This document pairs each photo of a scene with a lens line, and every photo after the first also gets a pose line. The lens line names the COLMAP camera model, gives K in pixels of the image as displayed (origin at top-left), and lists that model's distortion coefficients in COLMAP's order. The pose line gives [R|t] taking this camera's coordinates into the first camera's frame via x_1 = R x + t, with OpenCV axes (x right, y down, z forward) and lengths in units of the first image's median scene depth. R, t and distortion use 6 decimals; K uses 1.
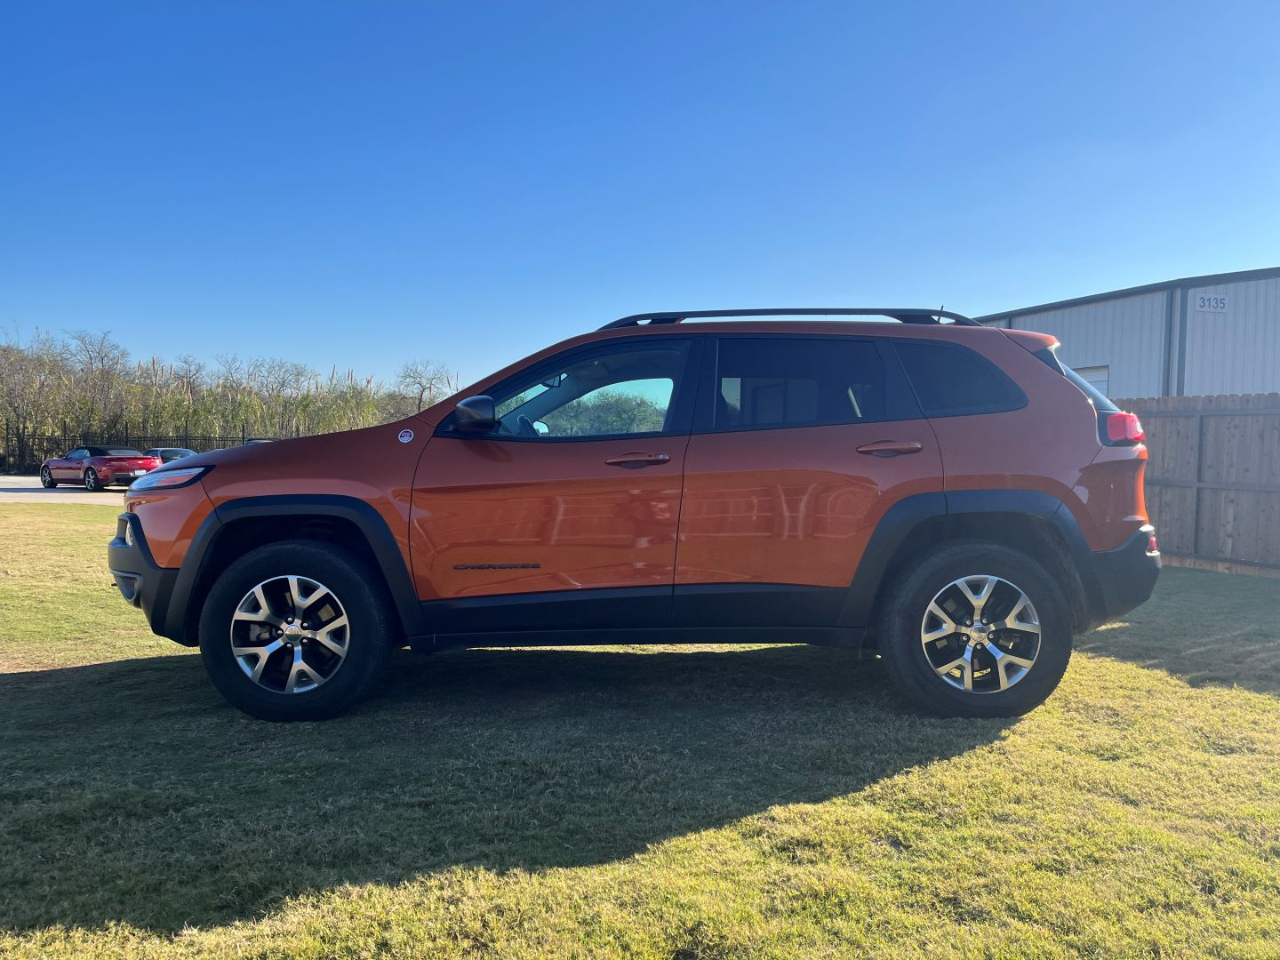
lens RADIAL K [[969.1, 0, 651.1], [0, 969.1, 480.2], [0, 0, 1]] dist [0.076911, -0.108704]
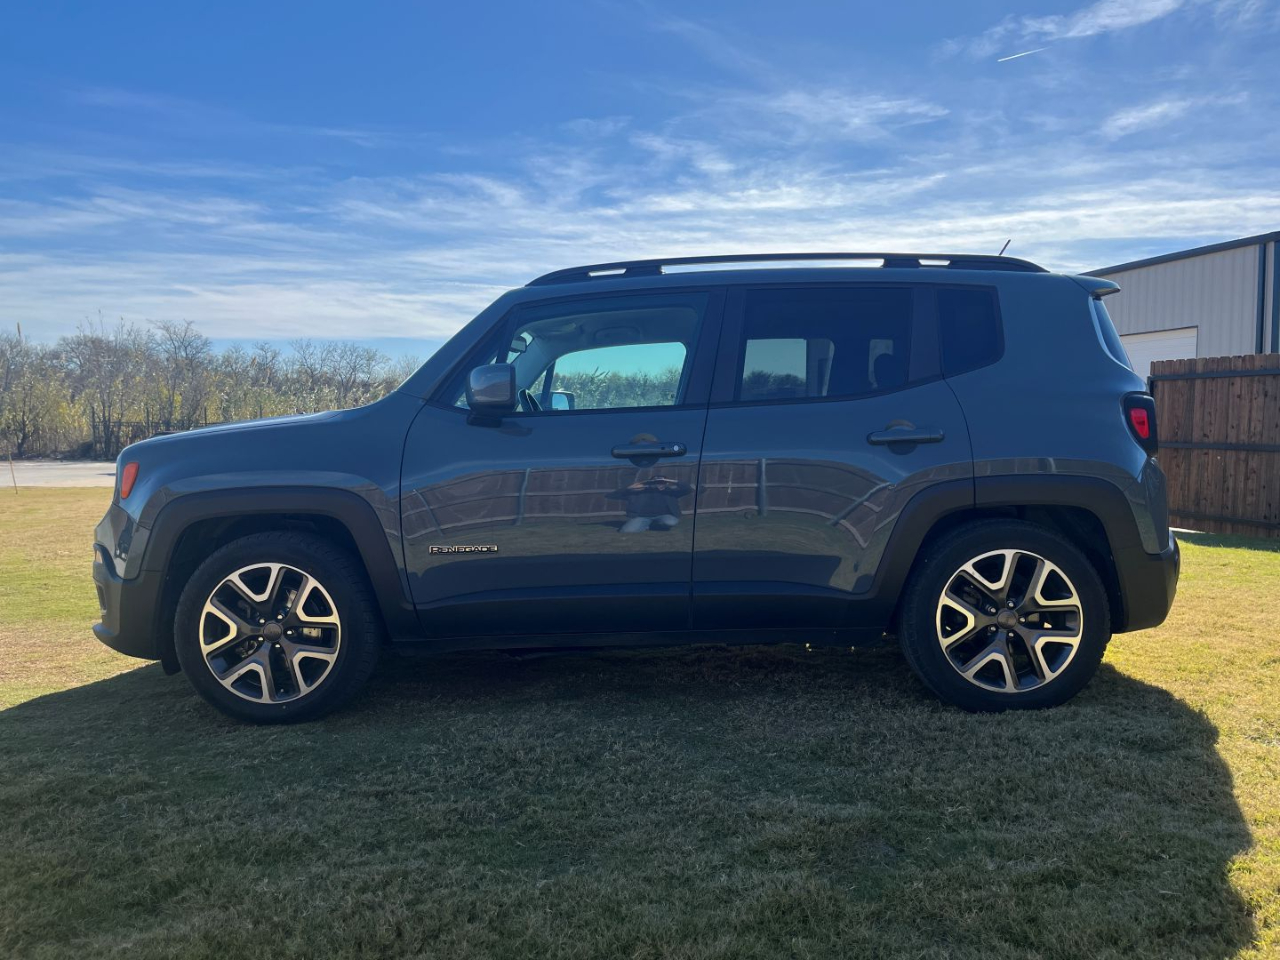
lens RADIAL K [[969.1, 0, 641.7], [0, 969.1, 477.2], [0, 0, 1]] dist [0.076911, -0.108704]
pose [[0.996309, -0.013761, -0.084726, 0.089264], [0.015386, 0.999709, 0.018562, 0.014261], [0.084446, -0.019797, 0.996231, 0.087305]]
